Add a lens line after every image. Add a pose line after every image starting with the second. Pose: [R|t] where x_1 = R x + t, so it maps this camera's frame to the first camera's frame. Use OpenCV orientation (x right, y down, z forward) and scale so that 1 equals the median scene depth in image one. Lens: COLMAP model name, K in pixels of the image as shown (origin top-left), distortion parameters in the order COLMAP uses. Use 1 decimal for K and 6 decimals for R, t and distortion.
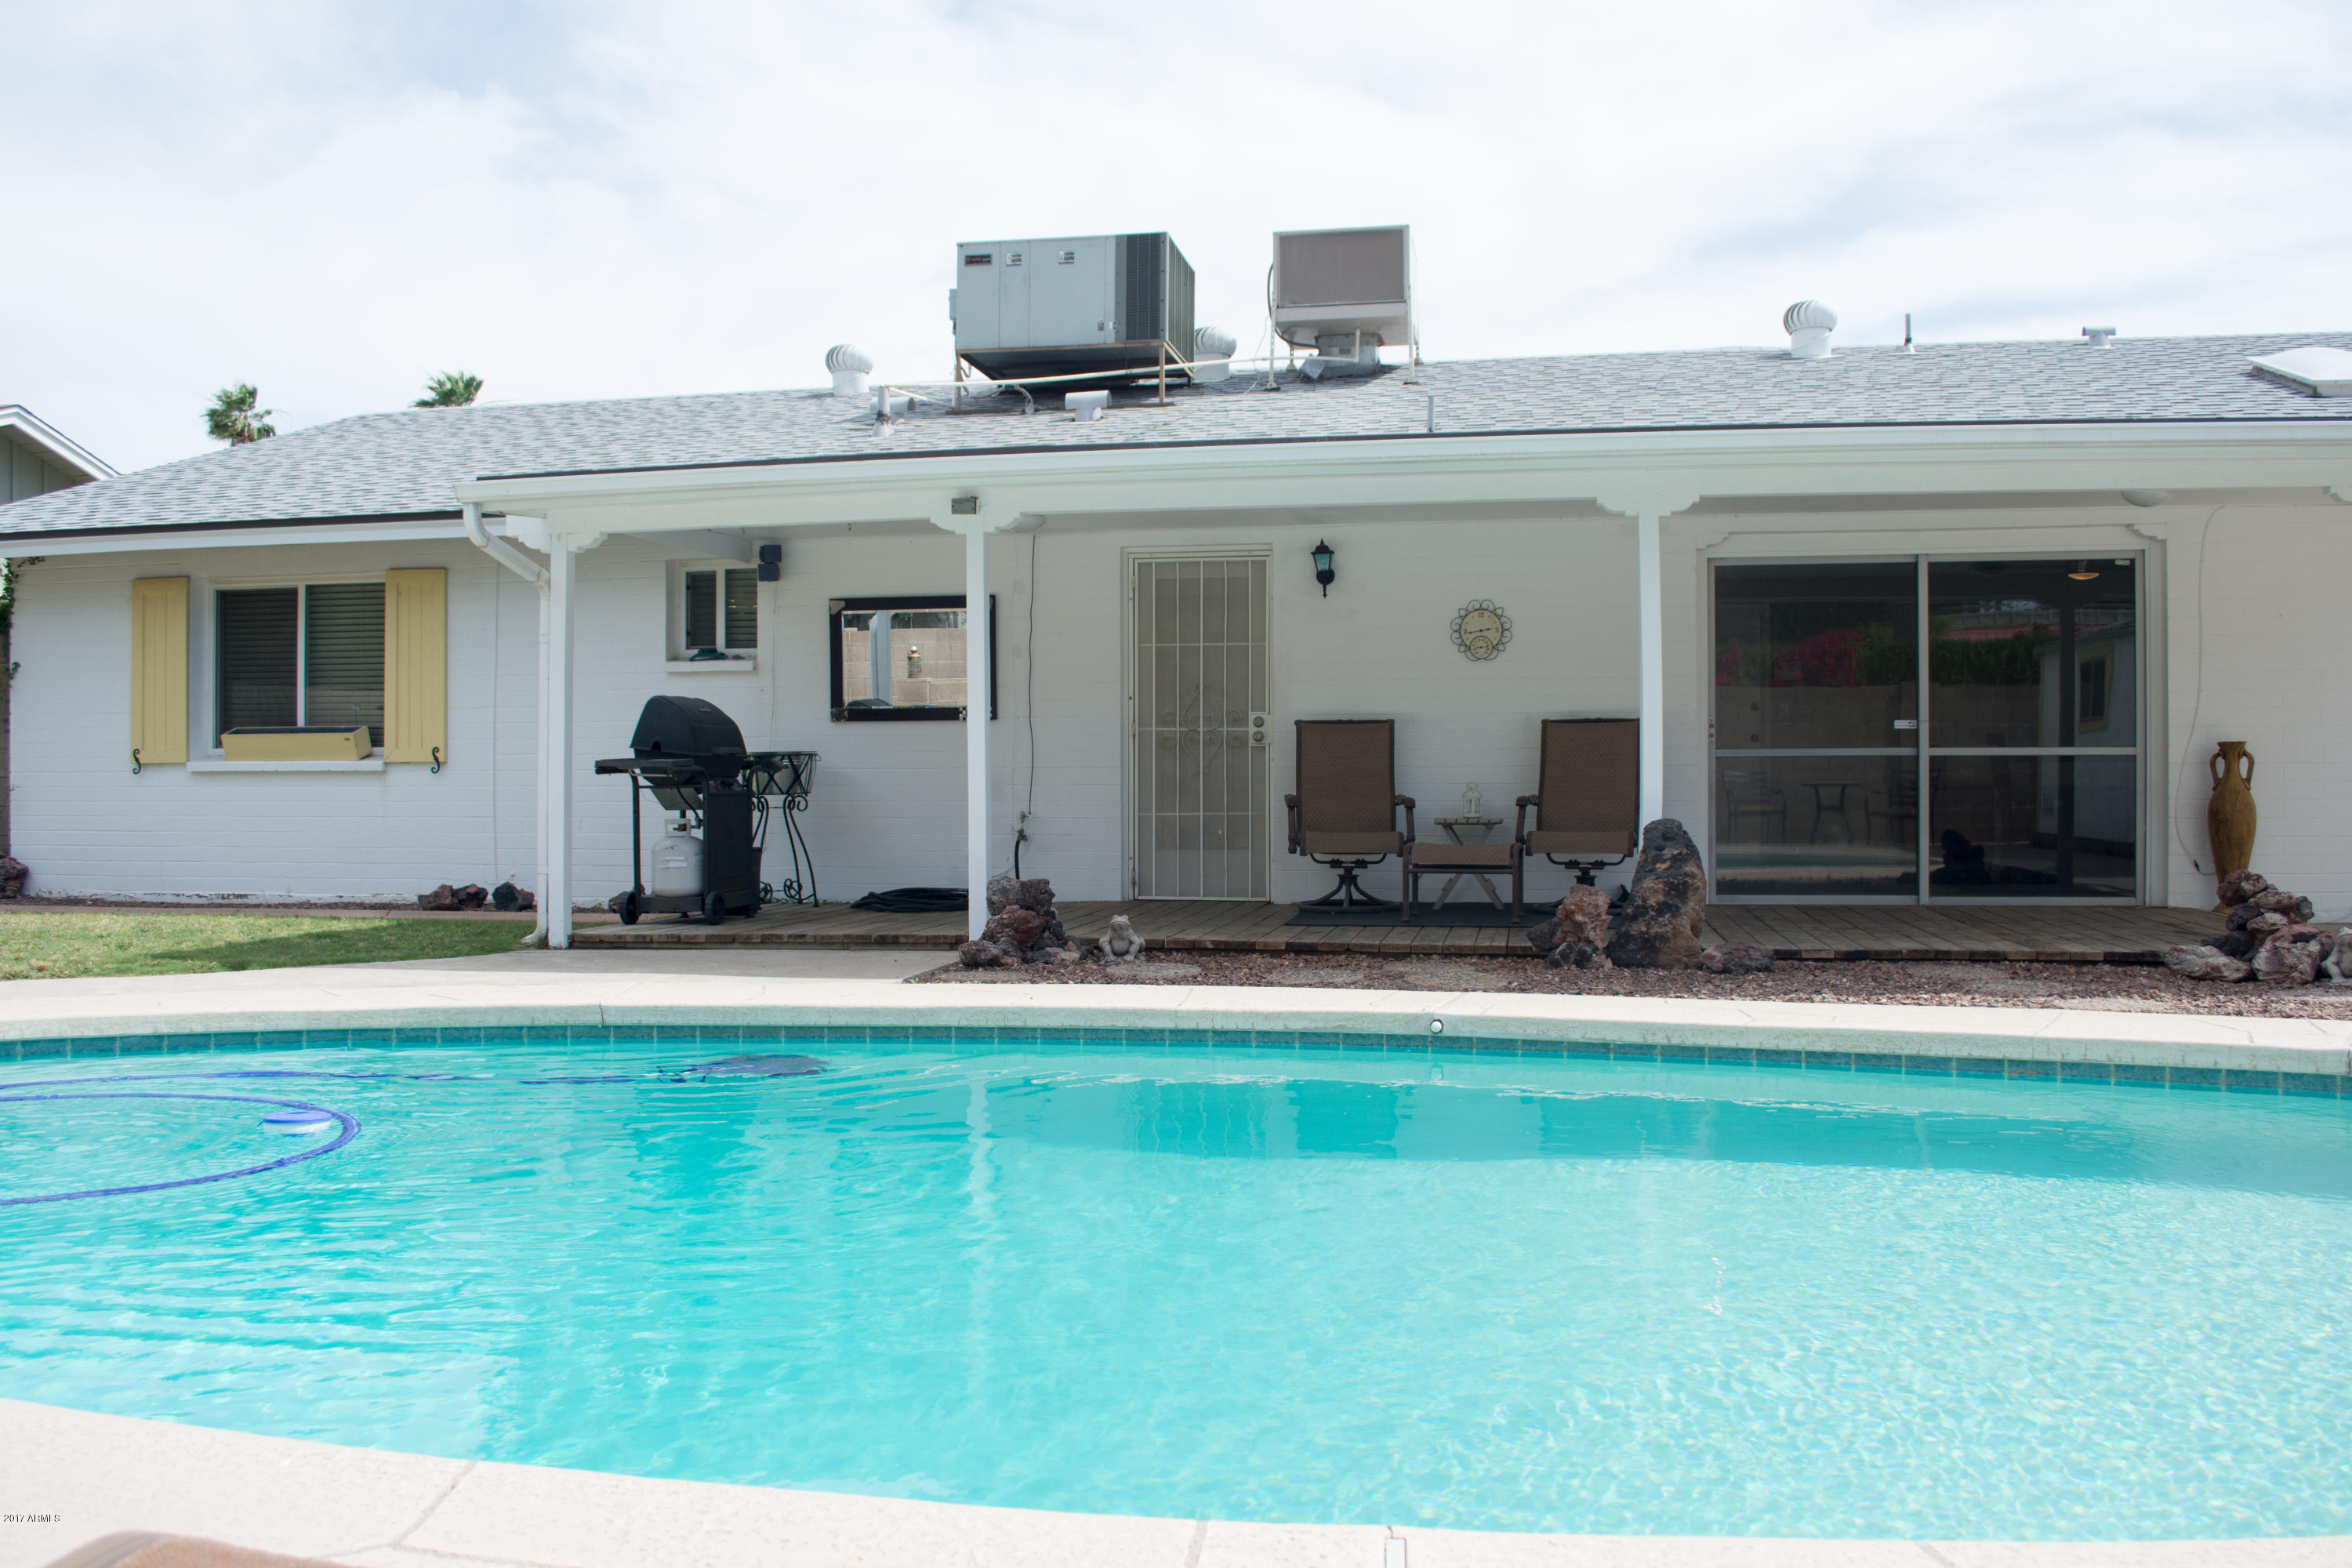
lens RADIAL K [[1854.6, 0, 1176.0], [0, 1854.6, 784.0], [0, 0, 1]] dist [-0.085296, 0.012030]
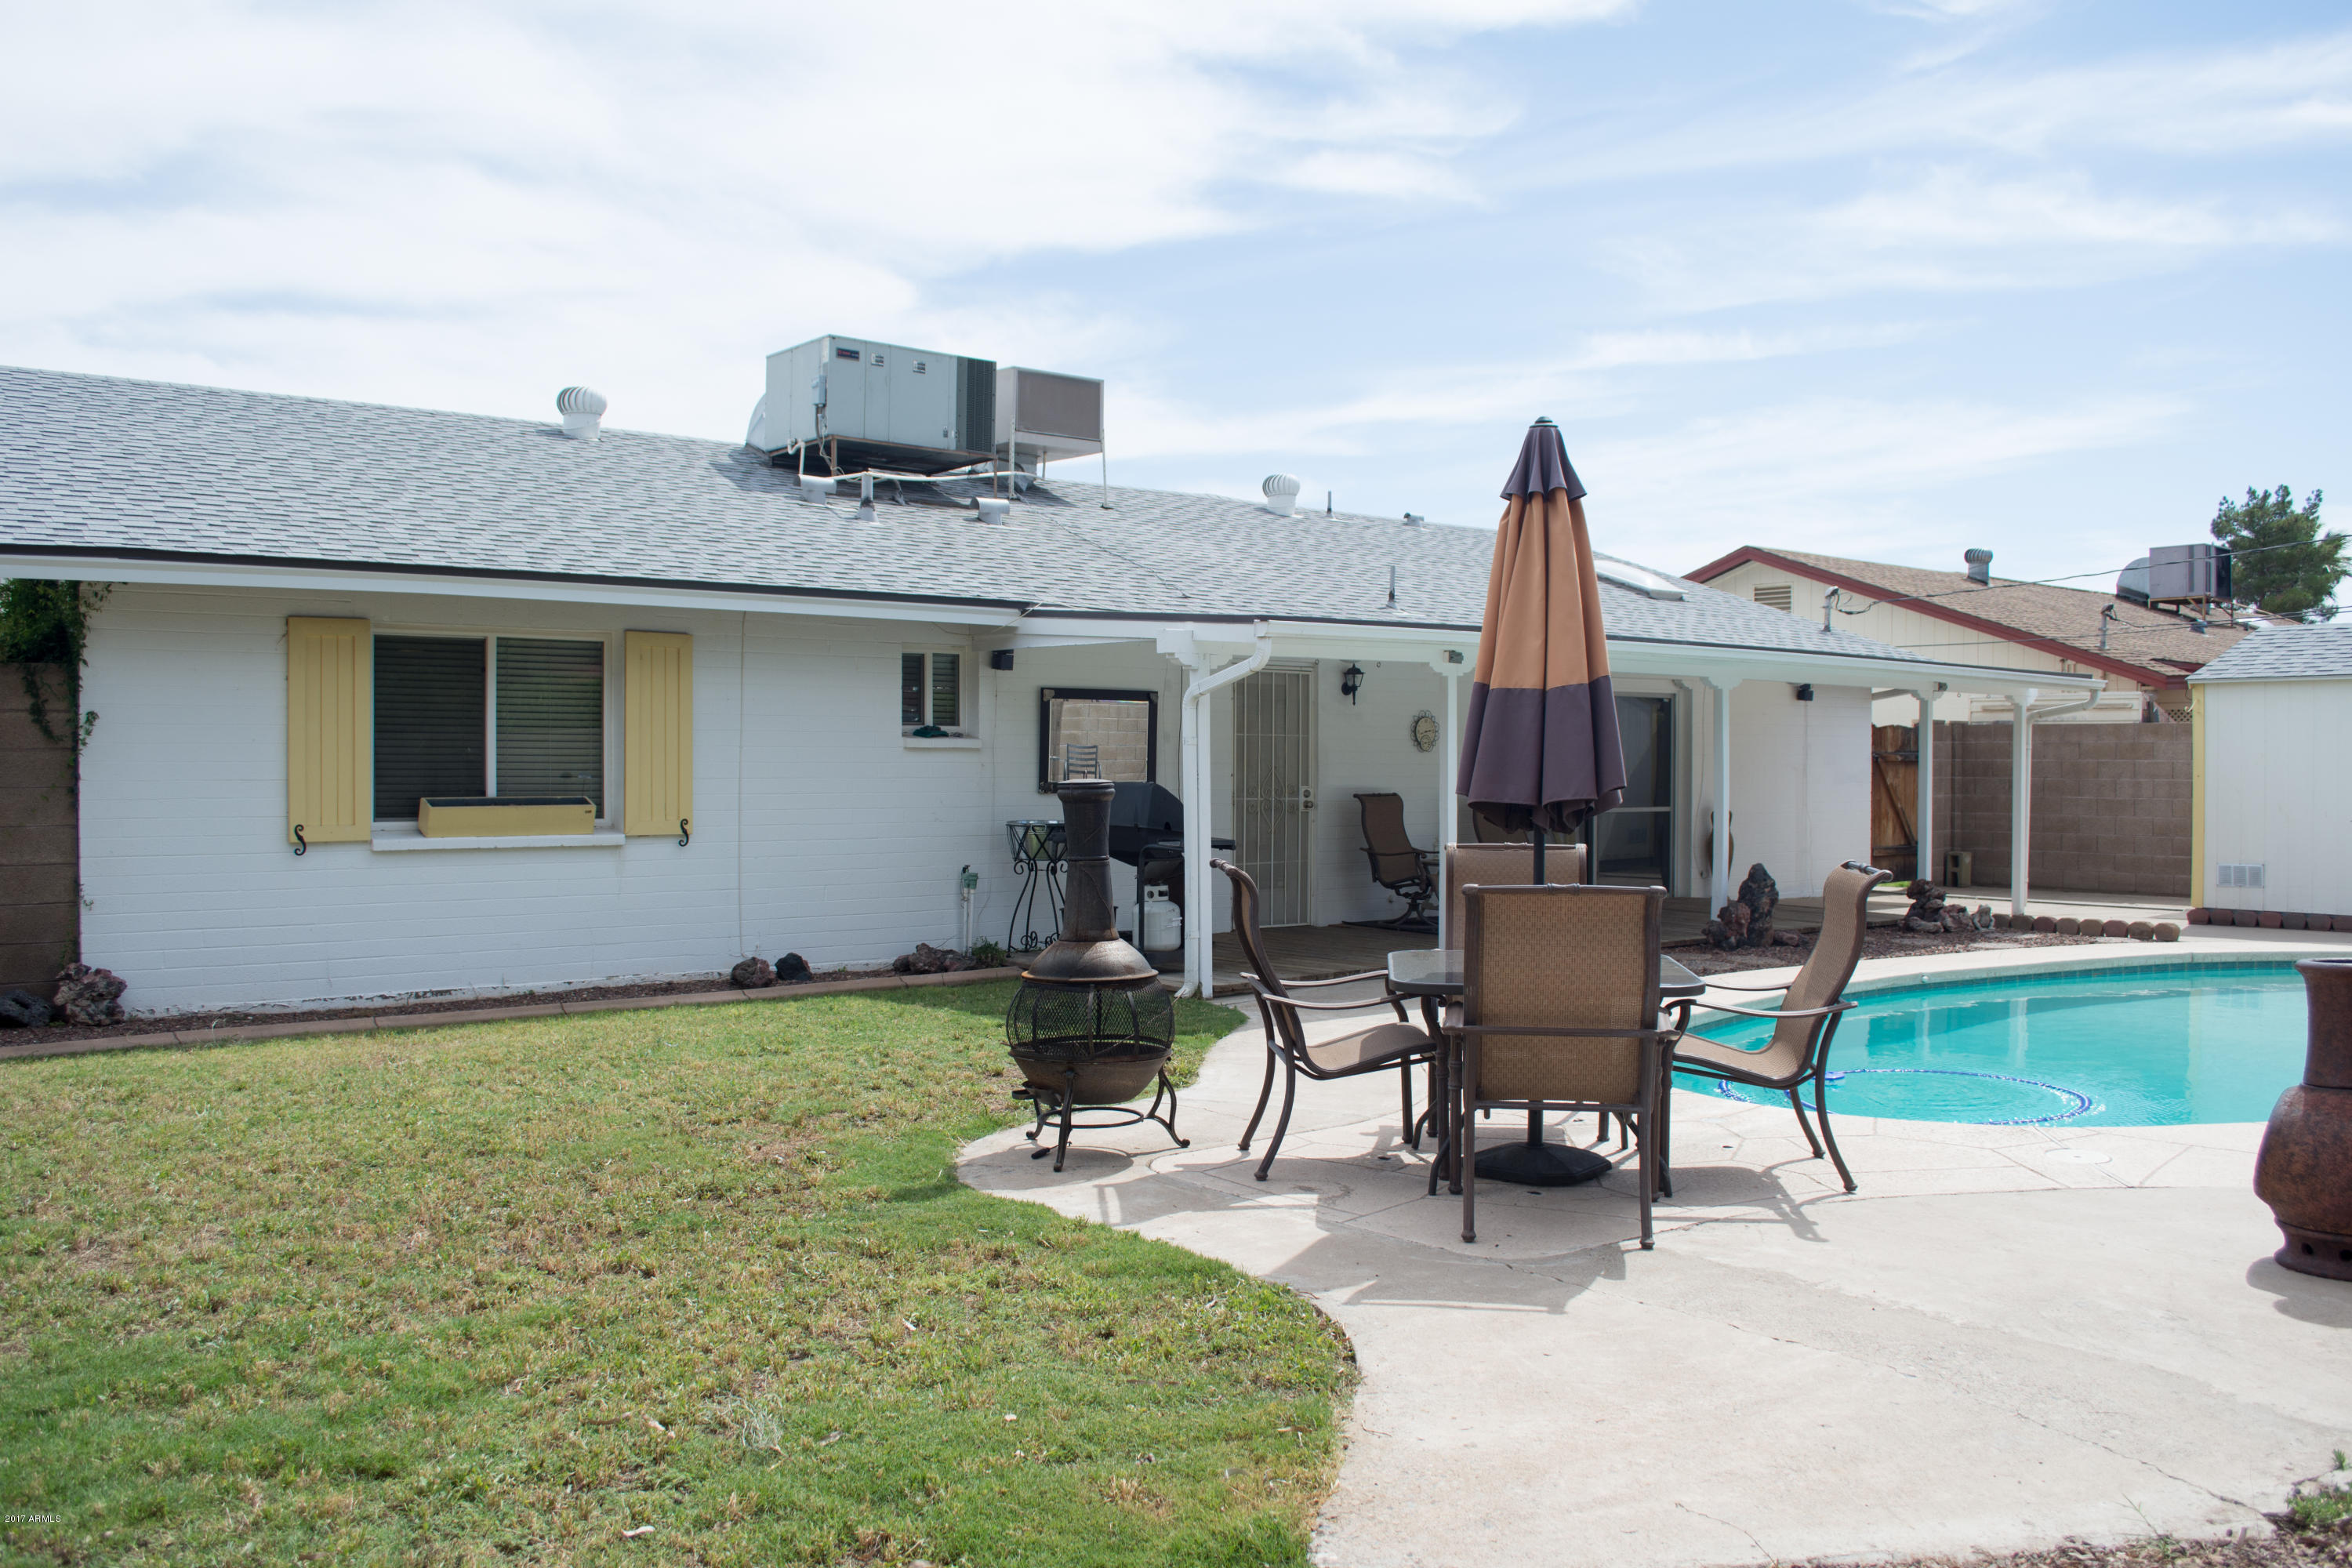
lens RADIAL K [[1854.6, 0, 1176.0], [0, 1854.6, 784.0], [0, 0, 1]] dist [-0.085296, 0.012030]
pose [[0.663729, -0.002990, 0.747967, -0.930162], [0.000160, 0.999993, 0.003855, -0.041081], [-0.747973, -0.002439, 0.663724, 0.155390]]
